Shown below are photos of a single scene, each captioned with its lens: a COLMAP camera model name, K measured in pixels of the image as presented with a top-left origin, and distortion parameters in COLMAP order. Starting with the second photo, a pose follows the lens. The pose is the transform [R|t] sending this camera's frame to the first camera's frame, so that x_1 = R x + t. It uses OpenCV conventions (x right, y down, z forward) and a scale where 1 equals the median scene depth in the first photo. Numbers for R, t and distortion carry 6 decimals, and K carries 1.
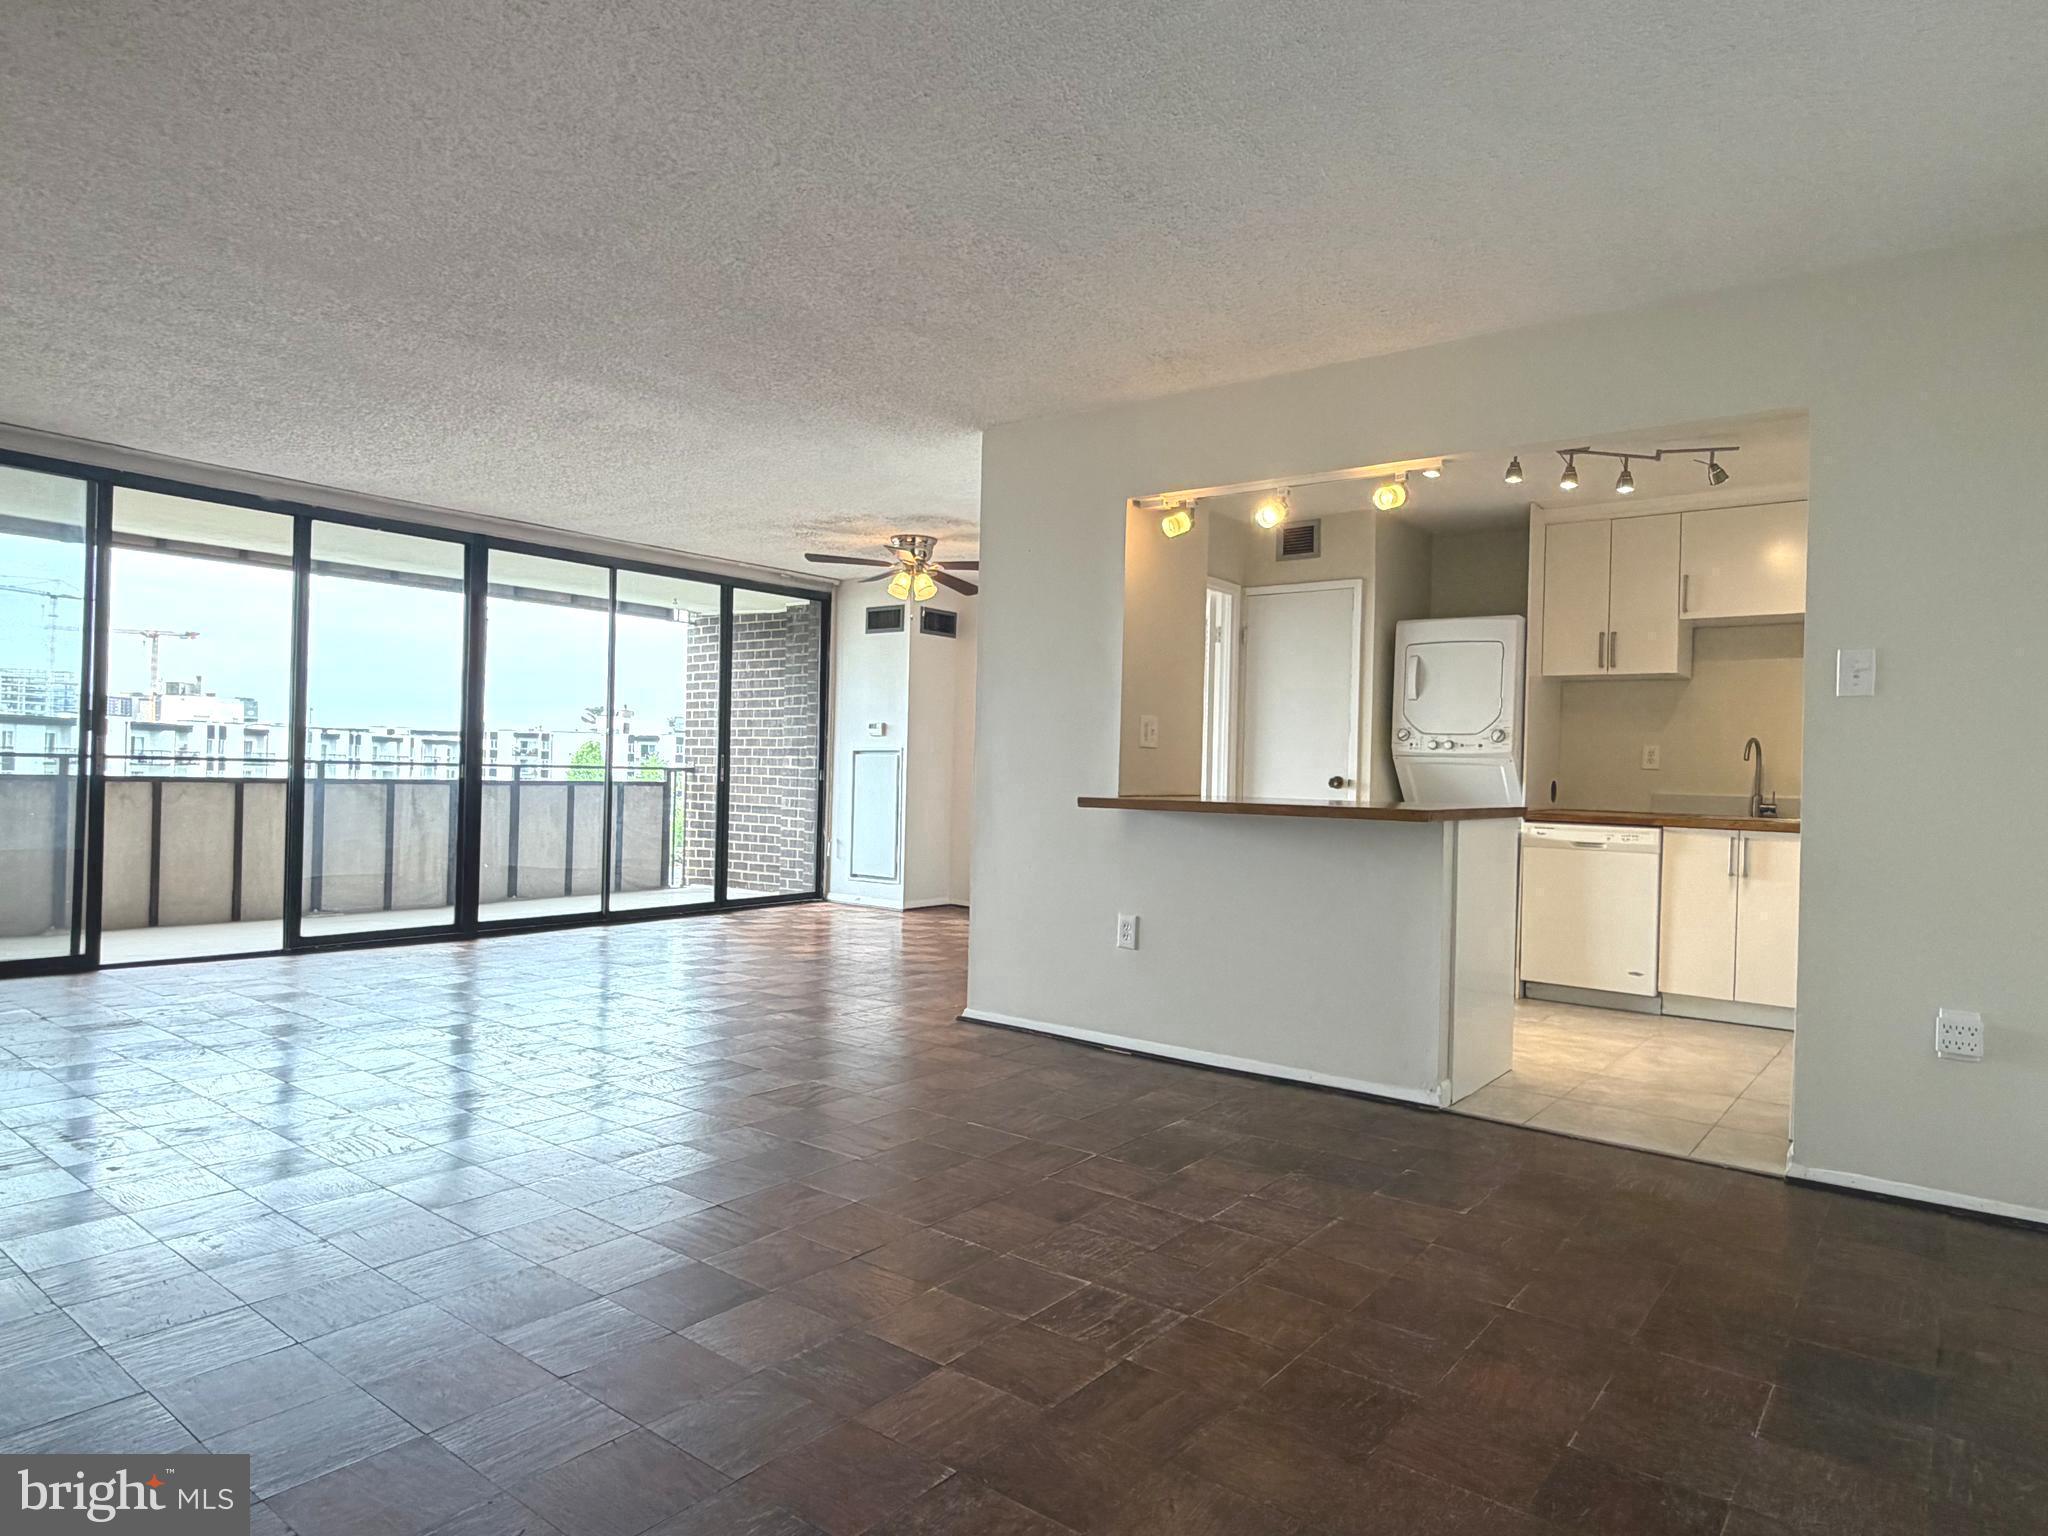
lens RADIAL K [[1234.0, 0, 1014.6], [0, 1234.0, 765.3], [0, 0, 1]] dist [0.002977, -0.001228]
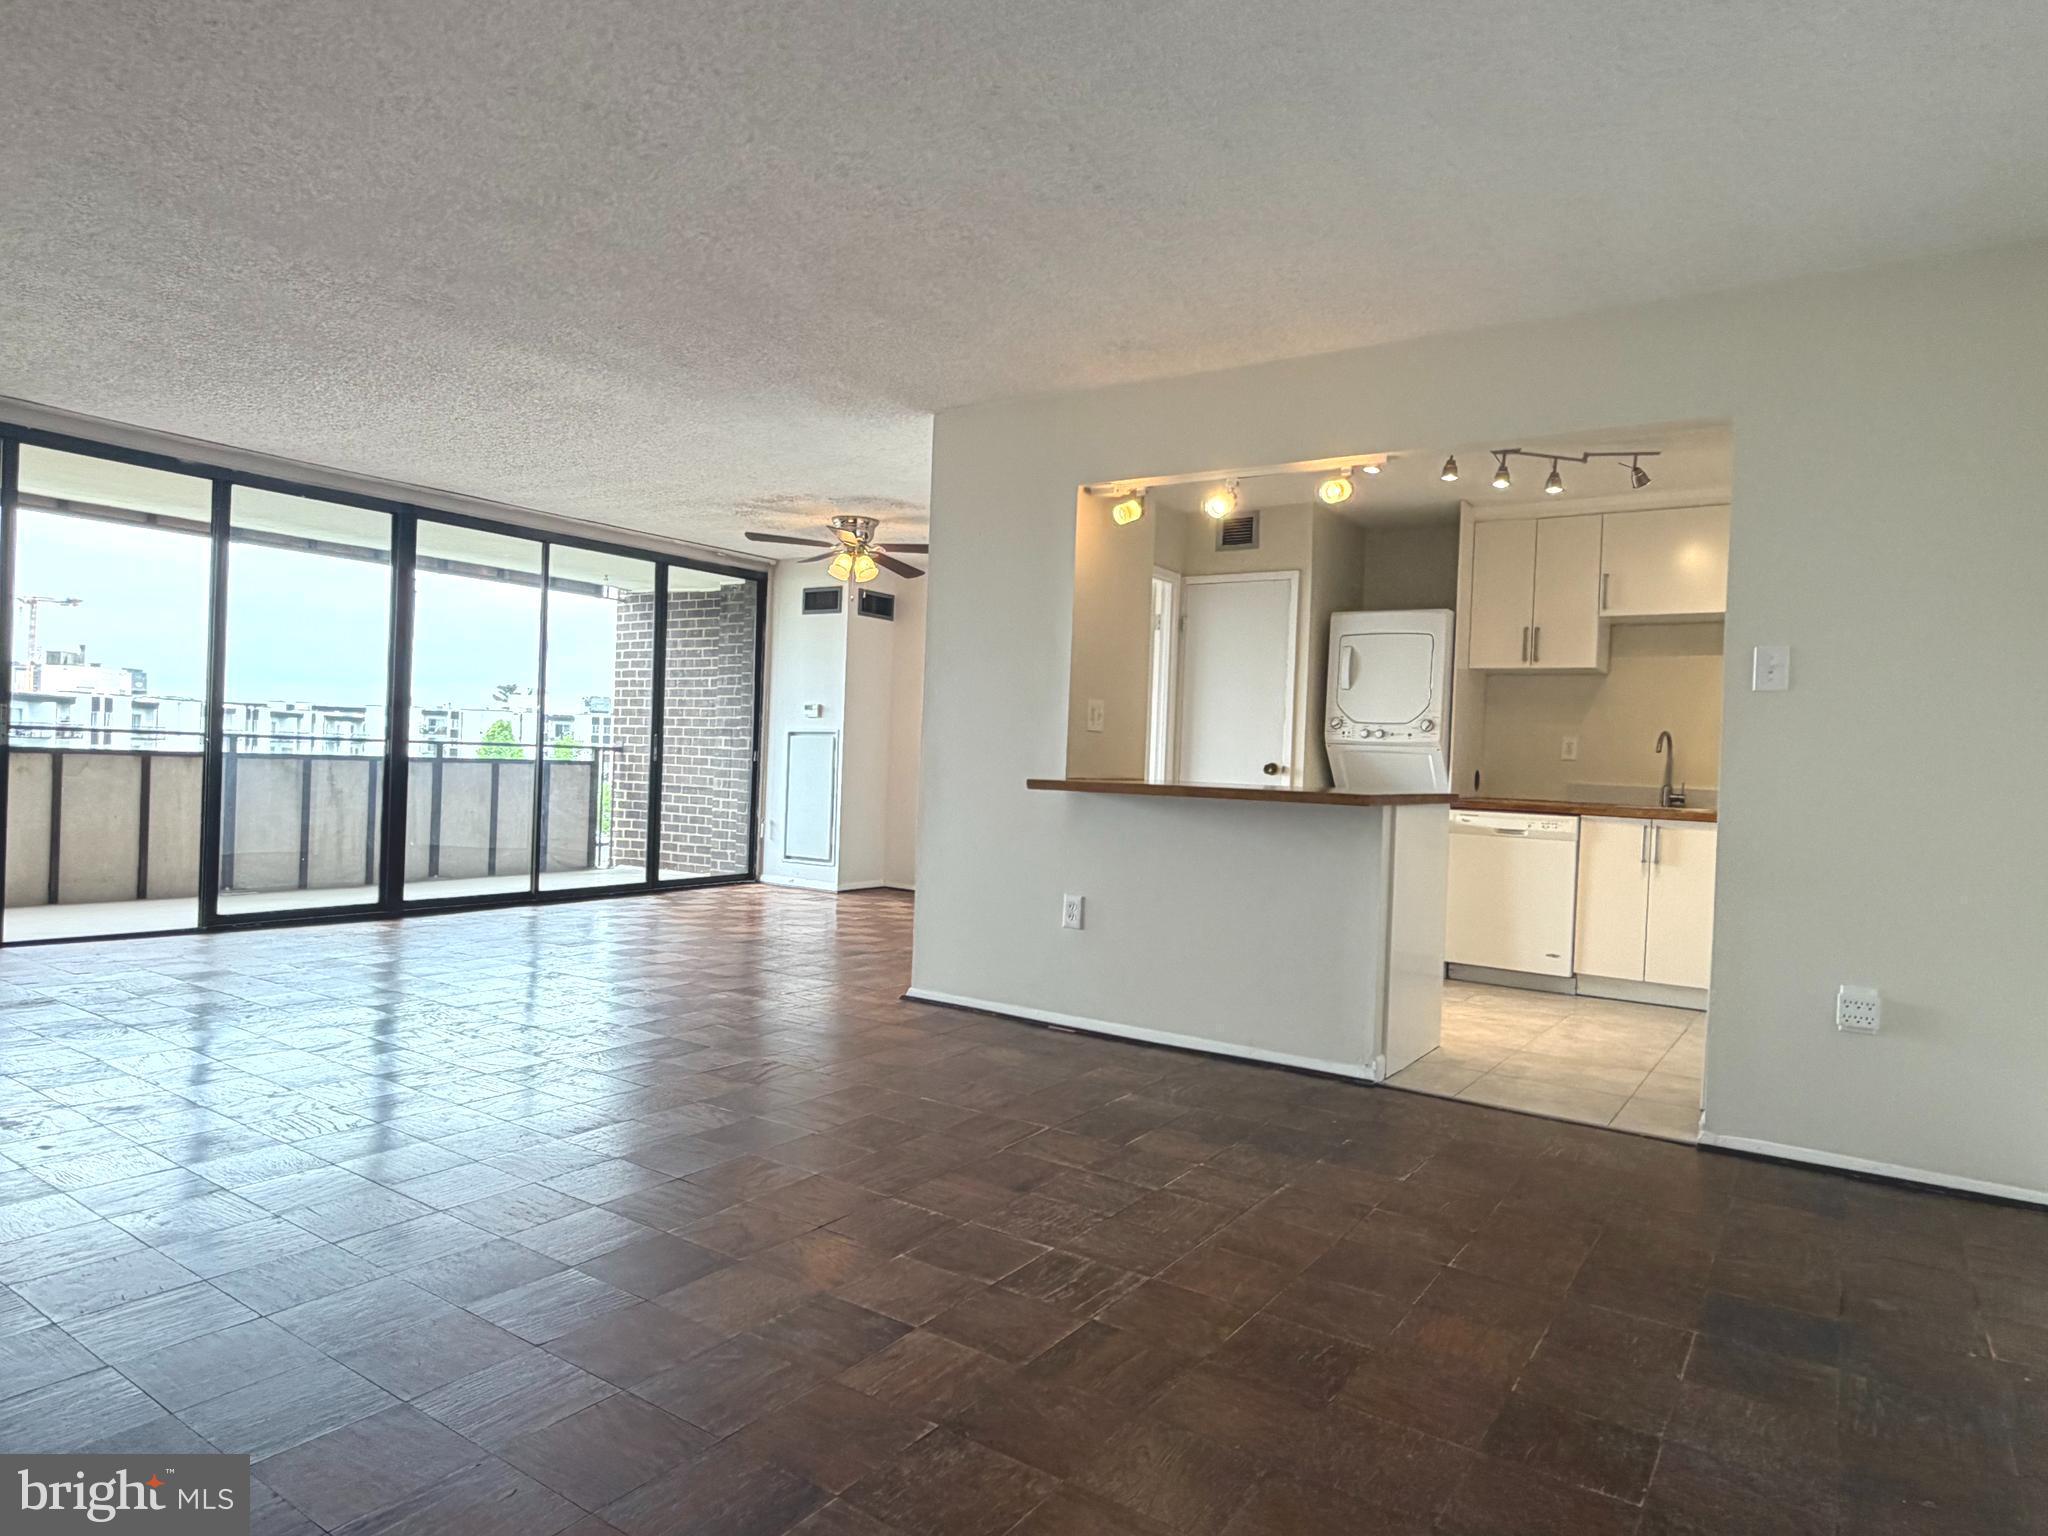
lens RADIAL K [[1234.0, 0, 1013.8], [0, 1234.0, 767.8], [0, 0, 1]] dist [0.002977, -0.001228]
pose [[0.997828, 0.012559, 0.064666, -0.025542], [-0.013417, 0.999827, 0.012847, 0.003564], [-0.064493, -0.013686, 0.997824, -0.011652]]
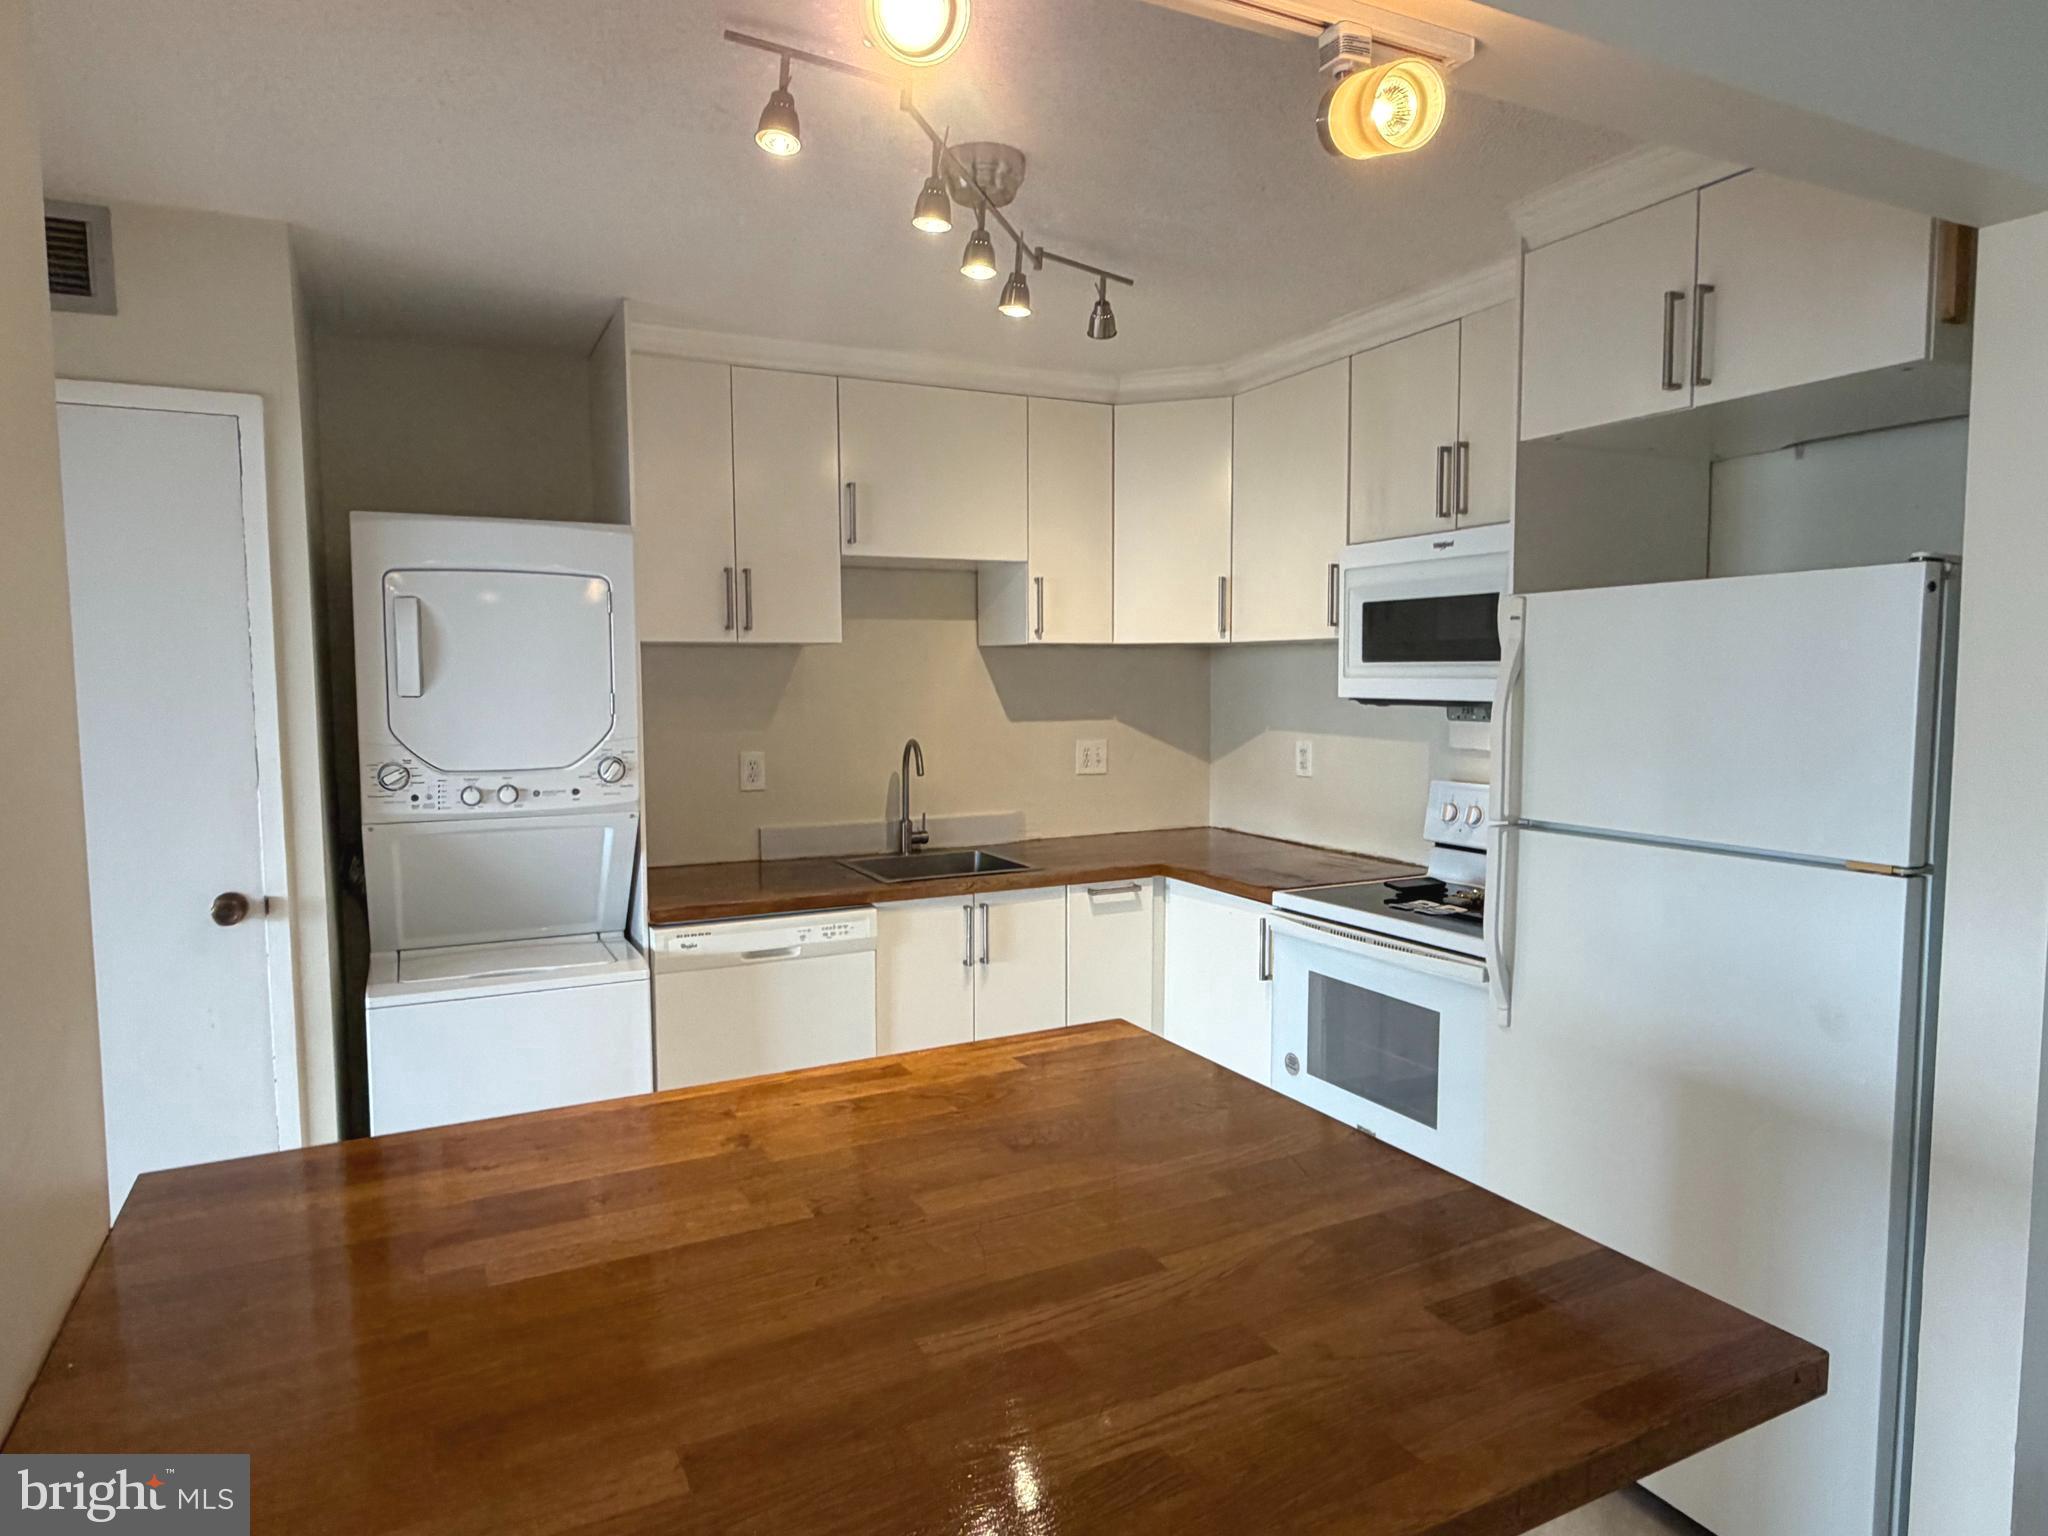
lens RADIAL K [[1234.0, 0, 1017.9], [0, 1234.0, 766.4], [0, 0, 1]] dist [0.002977, -0.001228]
pose [[0.428476, -0.098387, 0.898180, 0.021690], [0.014011, 0.994658, 0.102271, -0.095648], [-0.903444, -0.031236, 0.427566, 0.831872]]
